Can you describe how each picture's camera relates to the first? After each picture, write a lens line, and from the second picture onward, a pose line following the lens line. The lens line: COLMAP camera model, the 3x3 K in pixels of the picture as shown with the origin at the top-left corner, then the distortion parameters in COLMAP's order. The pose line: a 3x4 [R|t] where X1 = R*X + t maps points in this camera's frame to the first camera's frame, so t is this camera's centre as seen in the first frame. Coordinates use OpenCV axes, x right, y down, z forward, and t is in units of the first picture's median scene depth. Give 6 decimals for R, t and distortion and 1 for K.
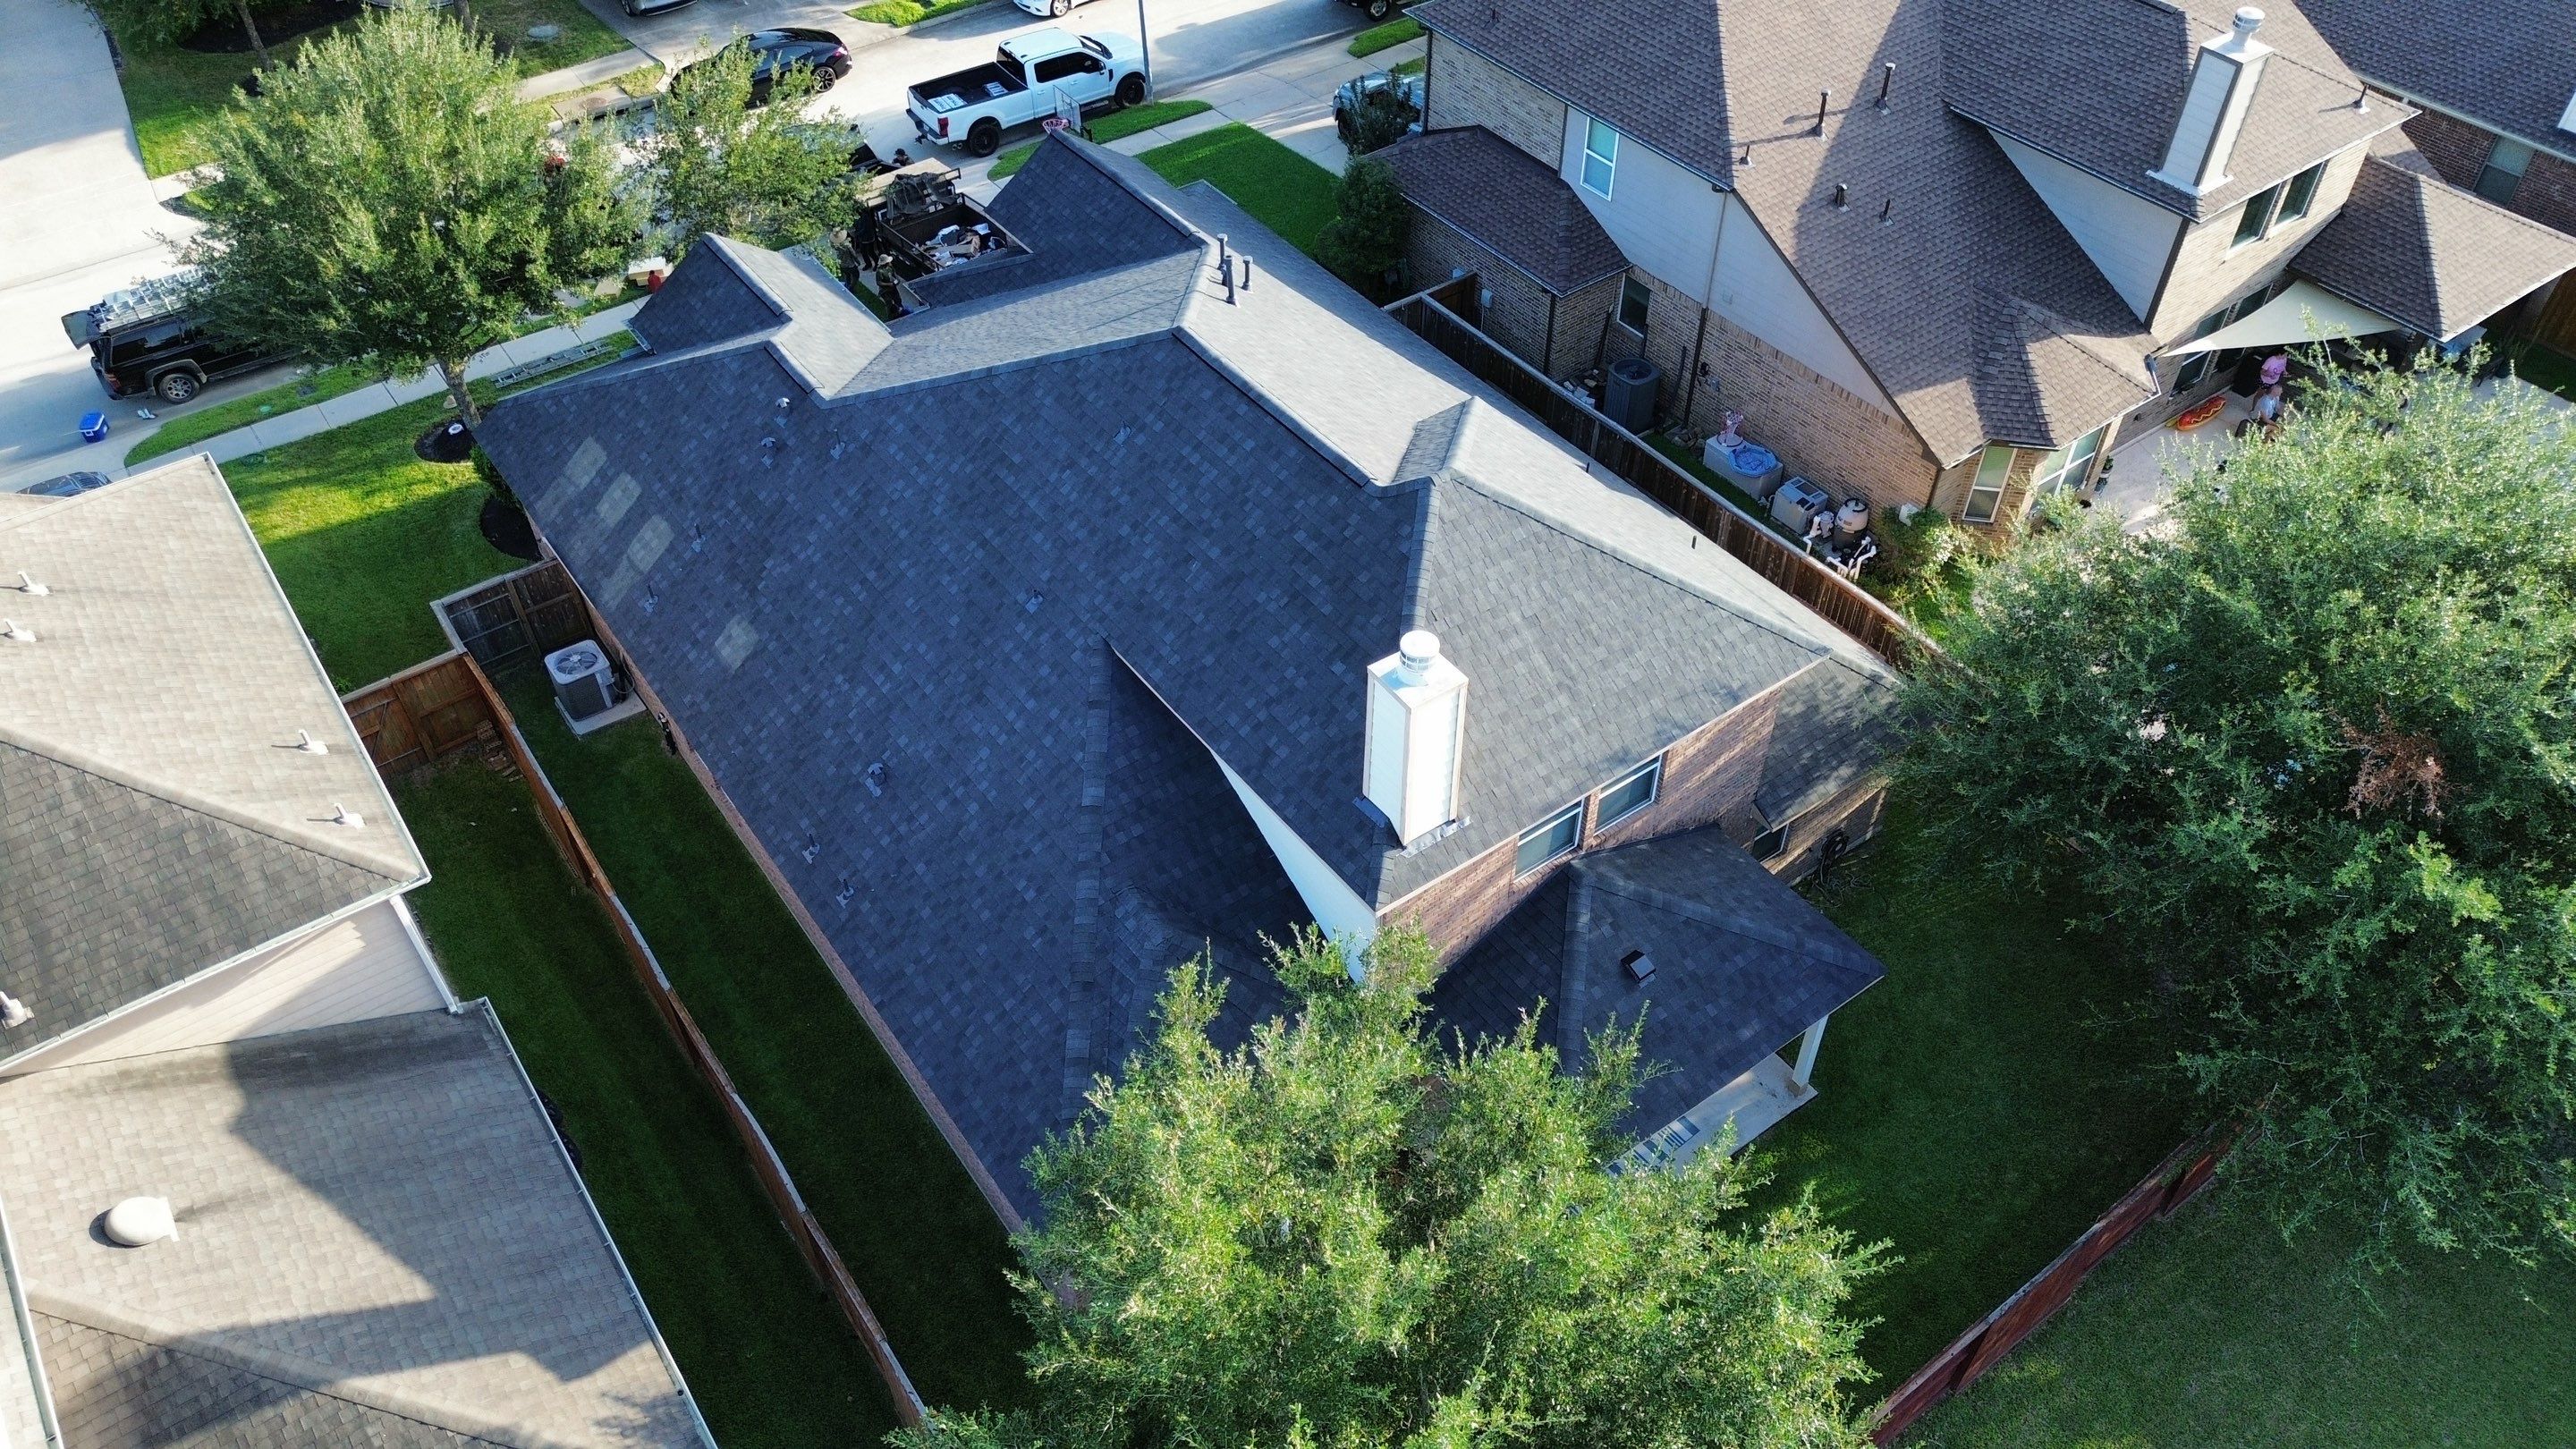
lens RADIAL K [[1822.9, 0, 1298.4], [0, 1822.9, 728.5], [0, 0, 1]] dist [0.067677, -0.063847]
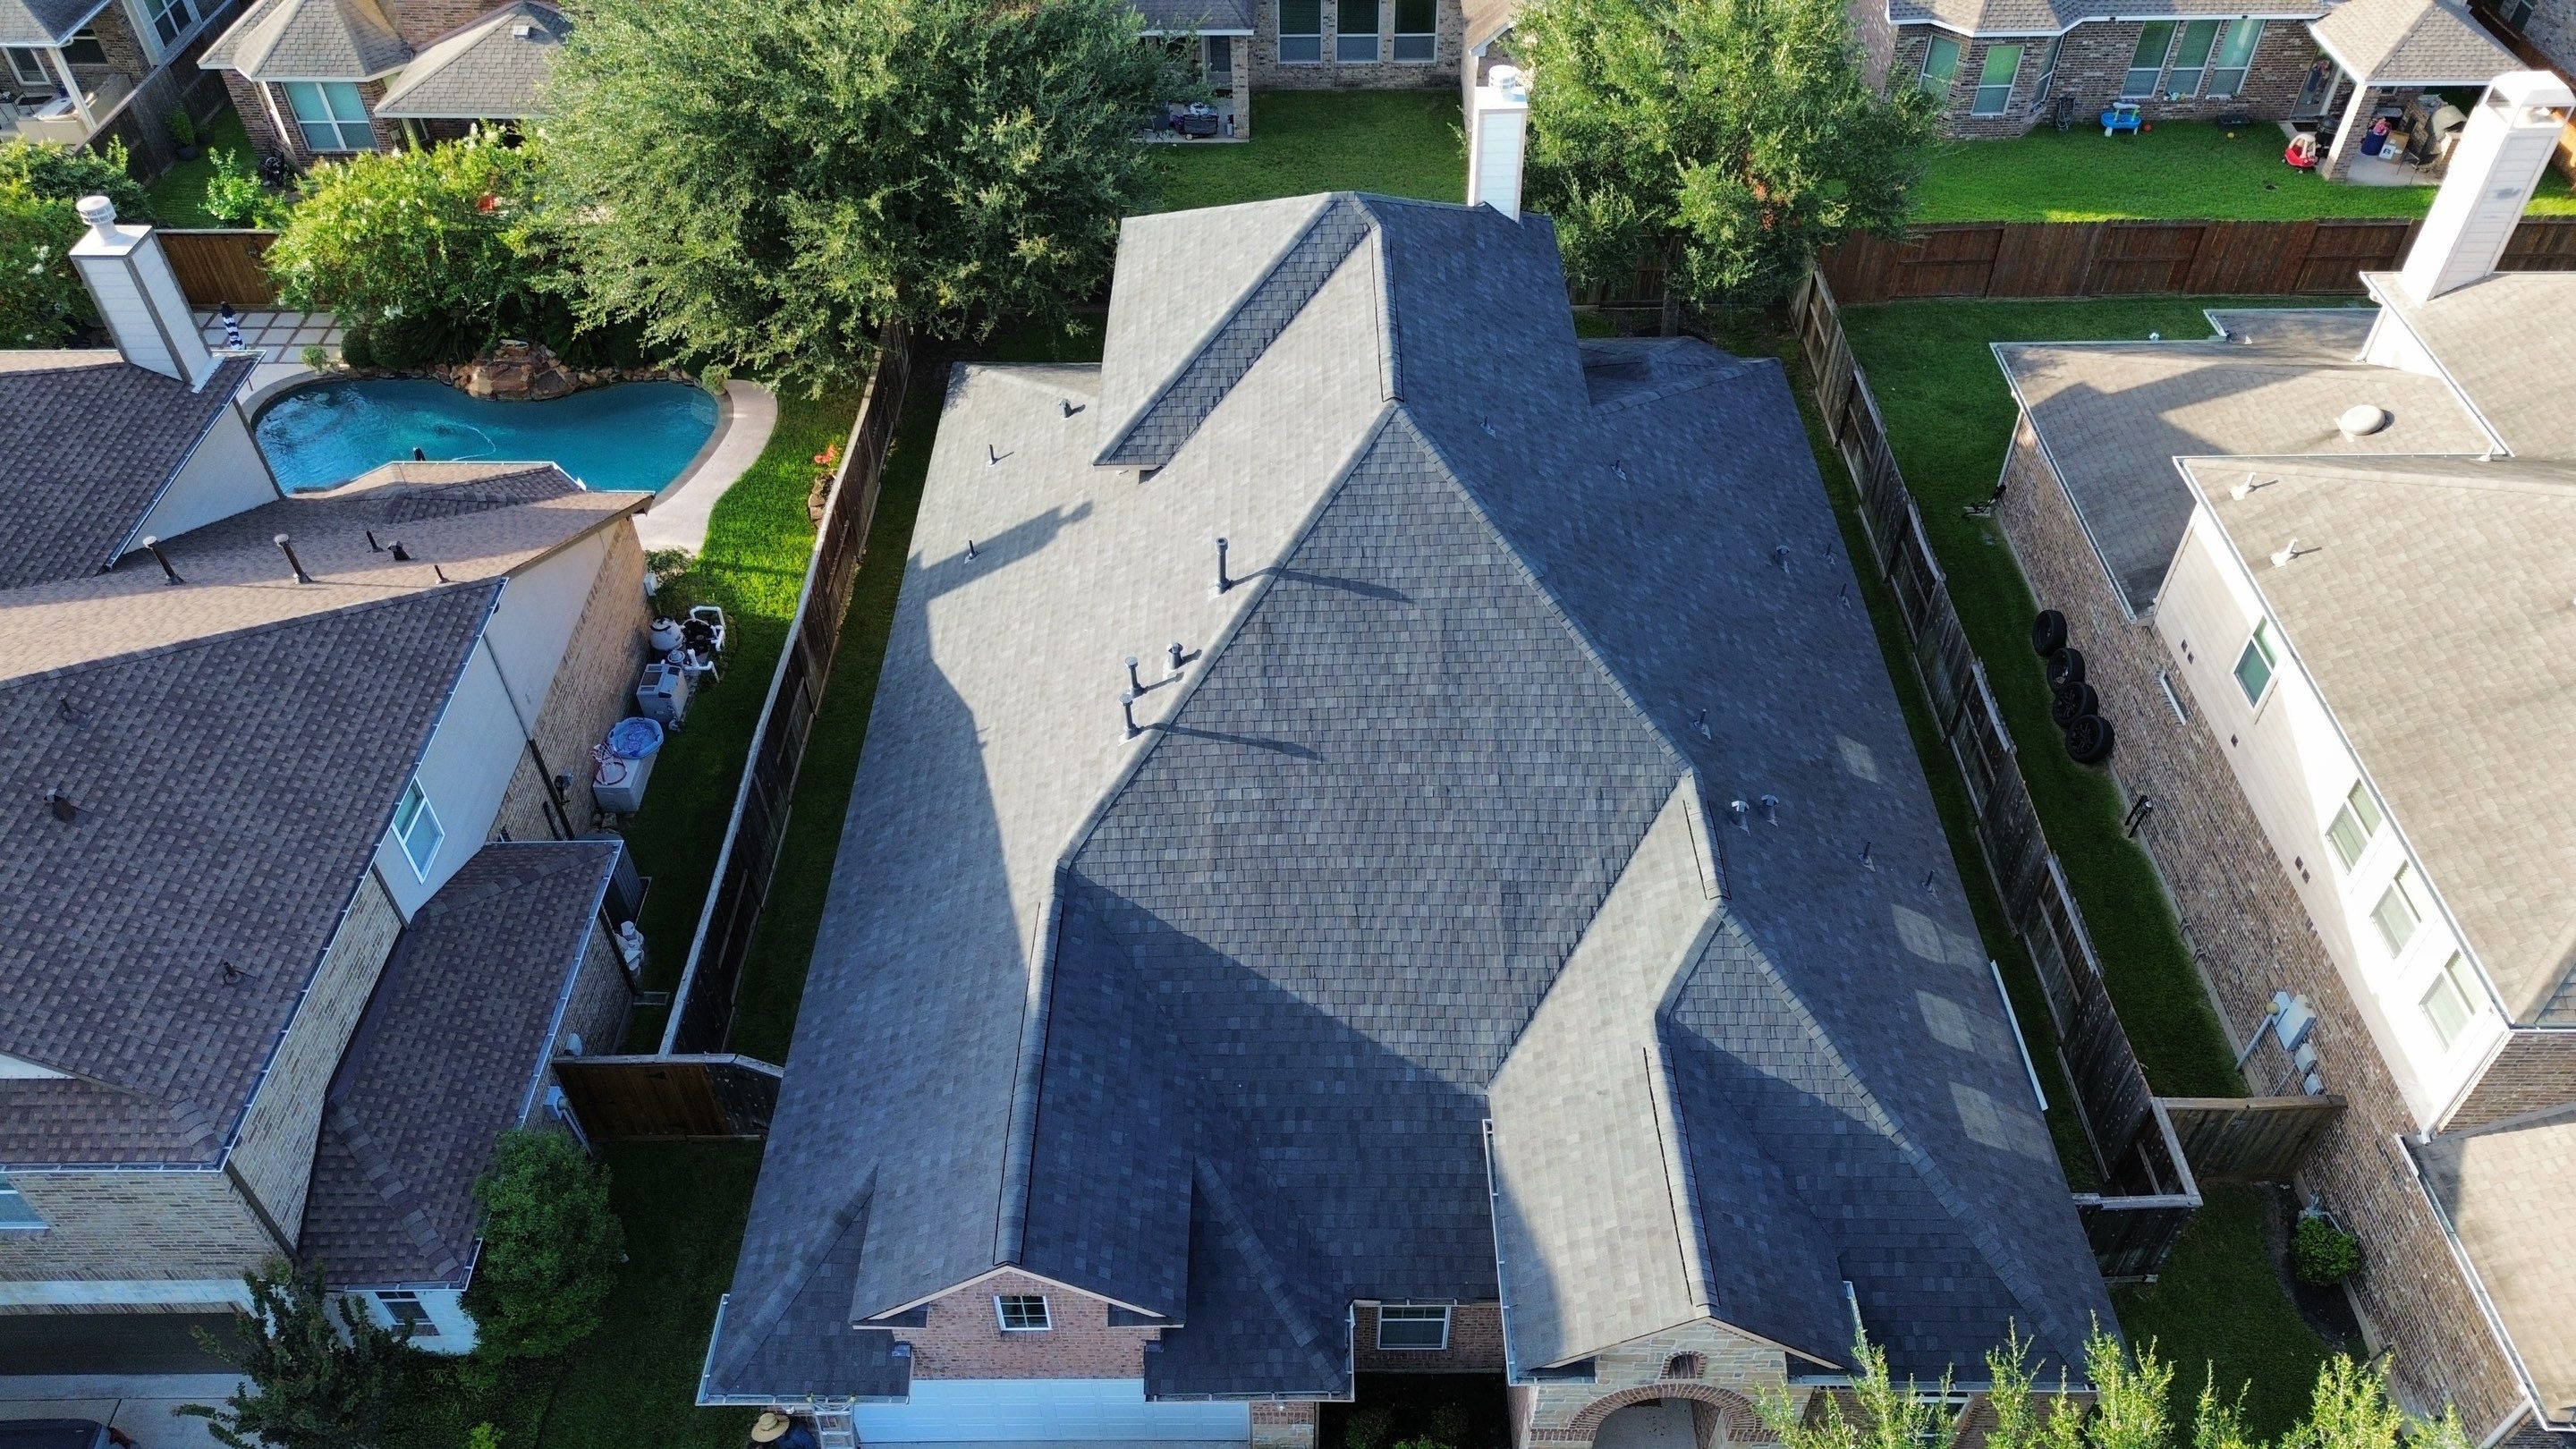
lens RADIAL K [[1820.4, 0, 1297.2], [0, 1820.4, 732.5], [0, 0, 1]] dist [0.076714, -0.069376]
pose [[-0.810230, -0.402401, 0.426147, -0.384118], [0.419077, 0.110567, 0.901193, -0.828654], [-0.409759, 0.908762, 0.079052, 0.843823]]
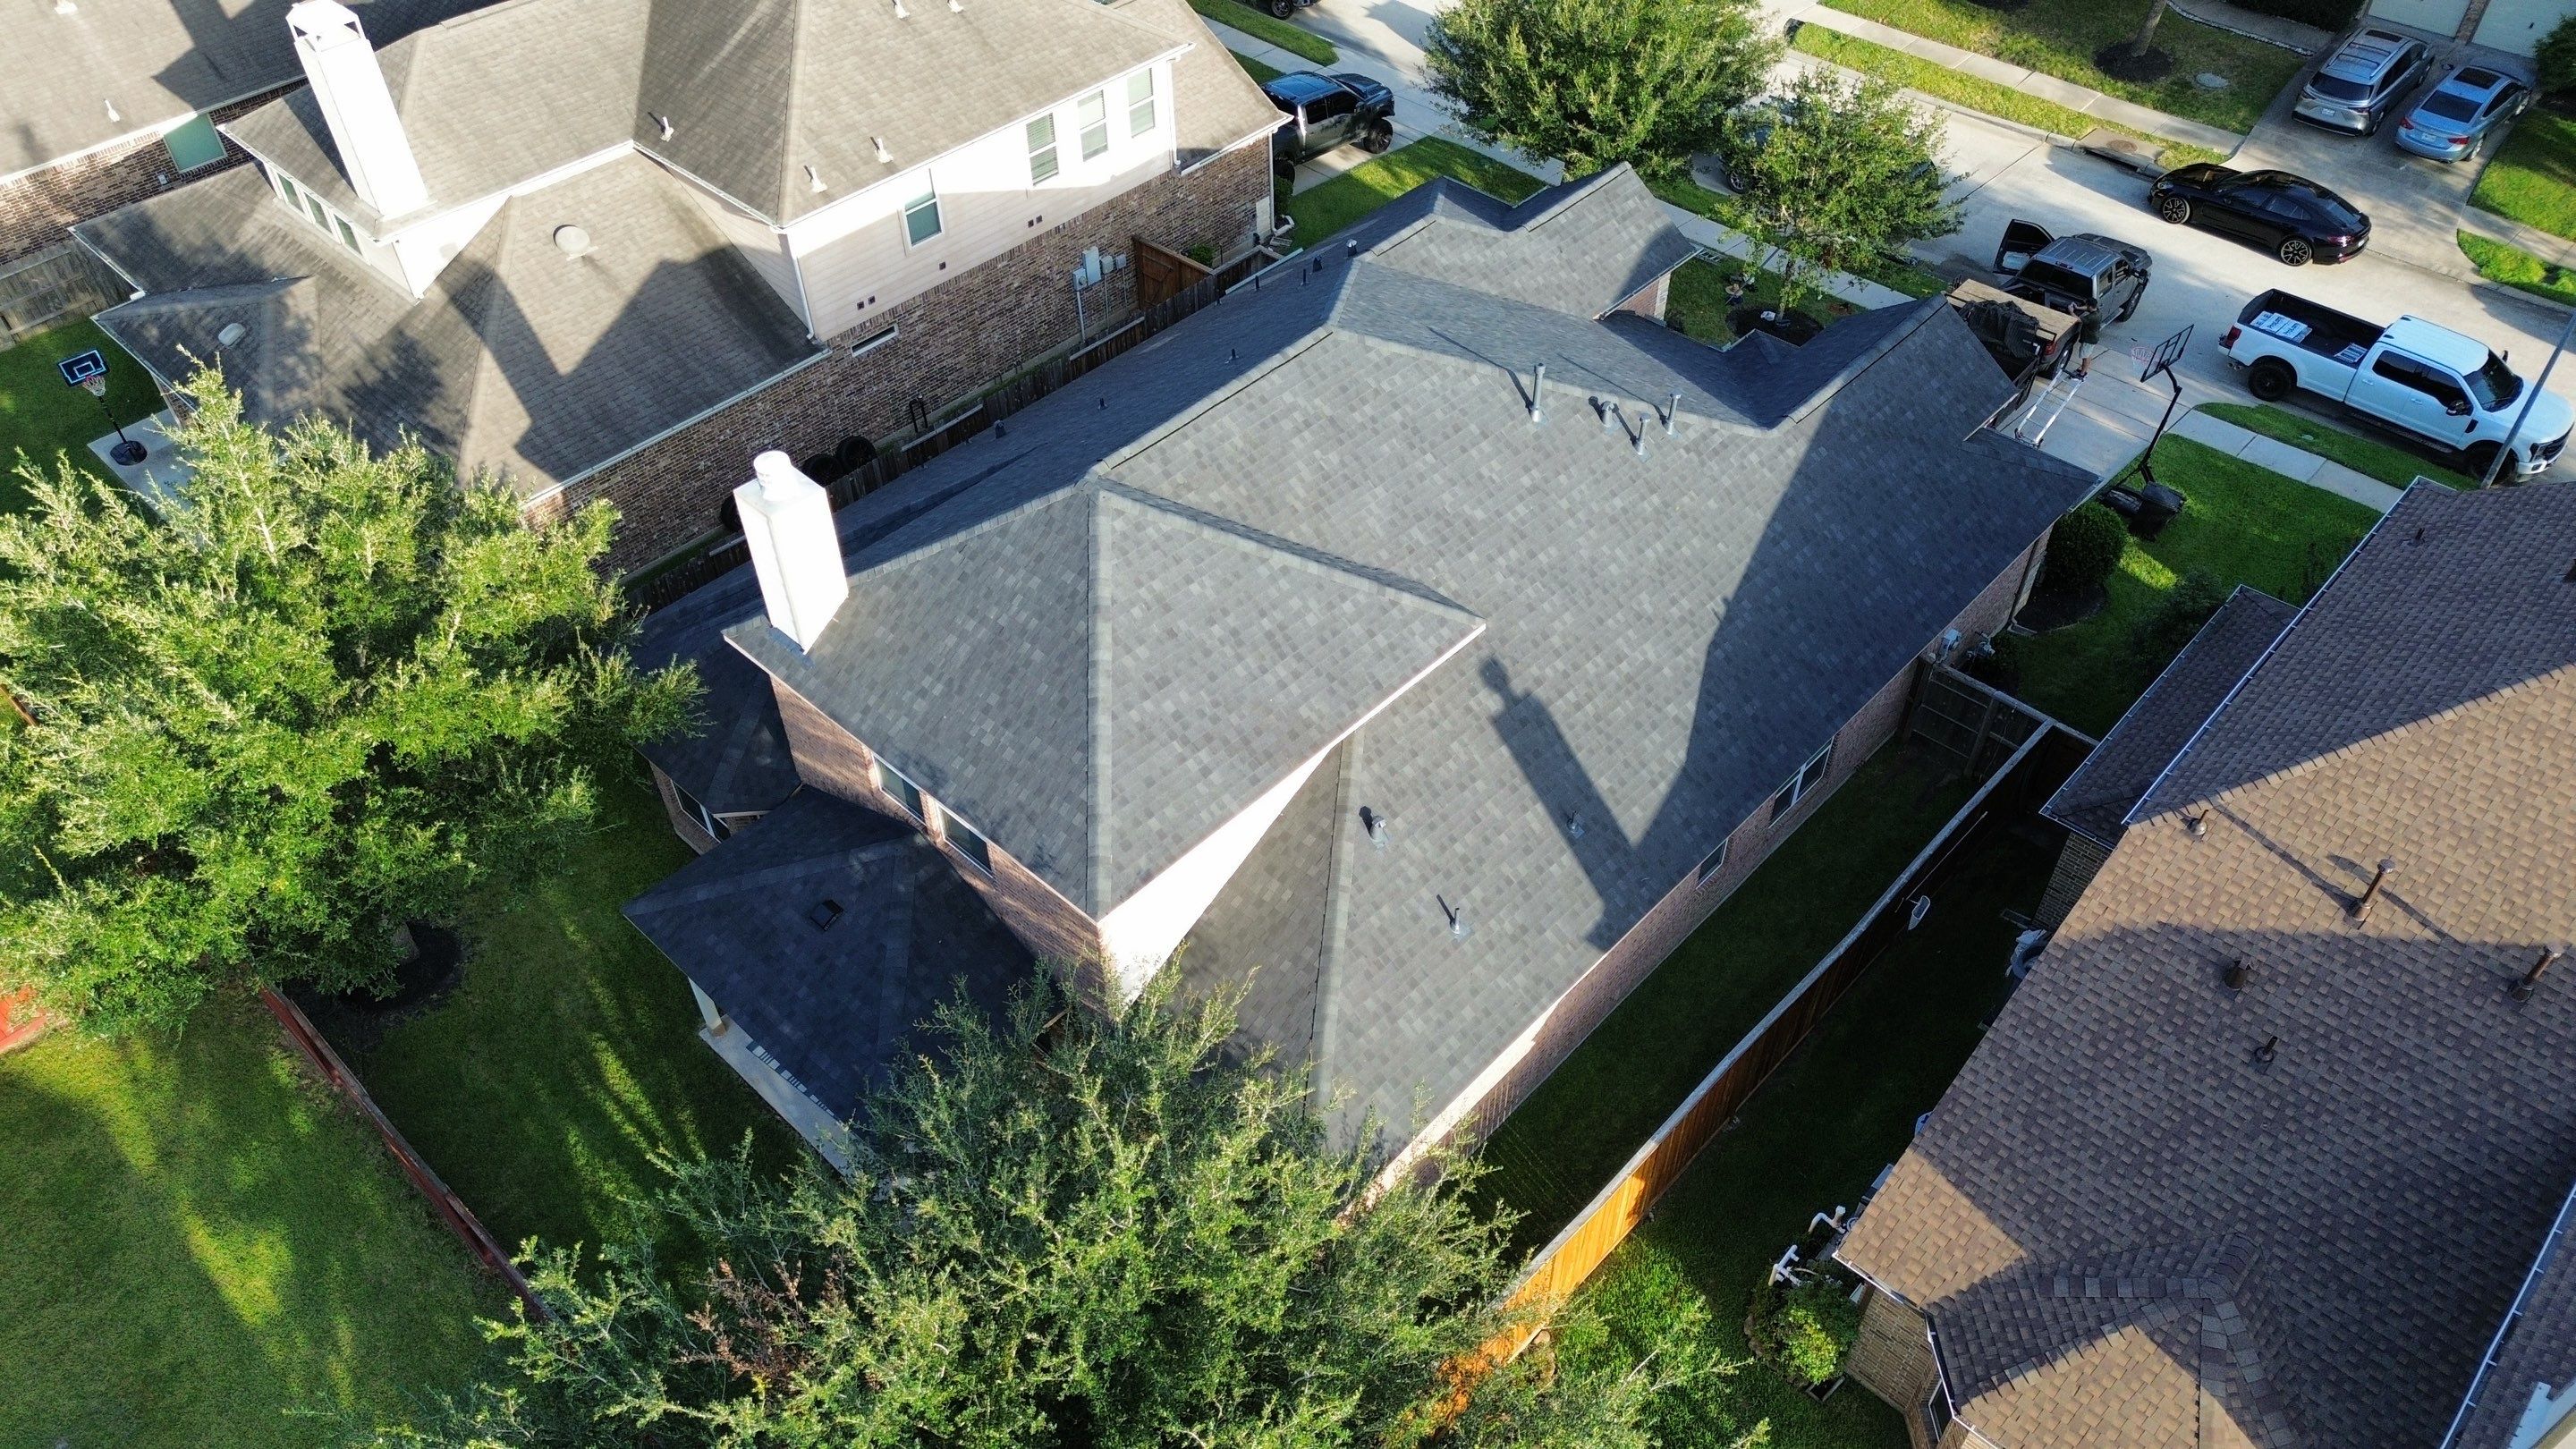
lens RADIAL K [[1820.4, 0, 1297.2], [0, 1820.4, 732.5], [0, 0, 1]] dist [0.076714, -0.069376]
pose [[0.190275, 0.693542, -0.694834, 0.613548], [-0.683845, 0.601445, 0.413061, -0.378149], [0.704380, 0.396564, 0.588715, 0.363283]]
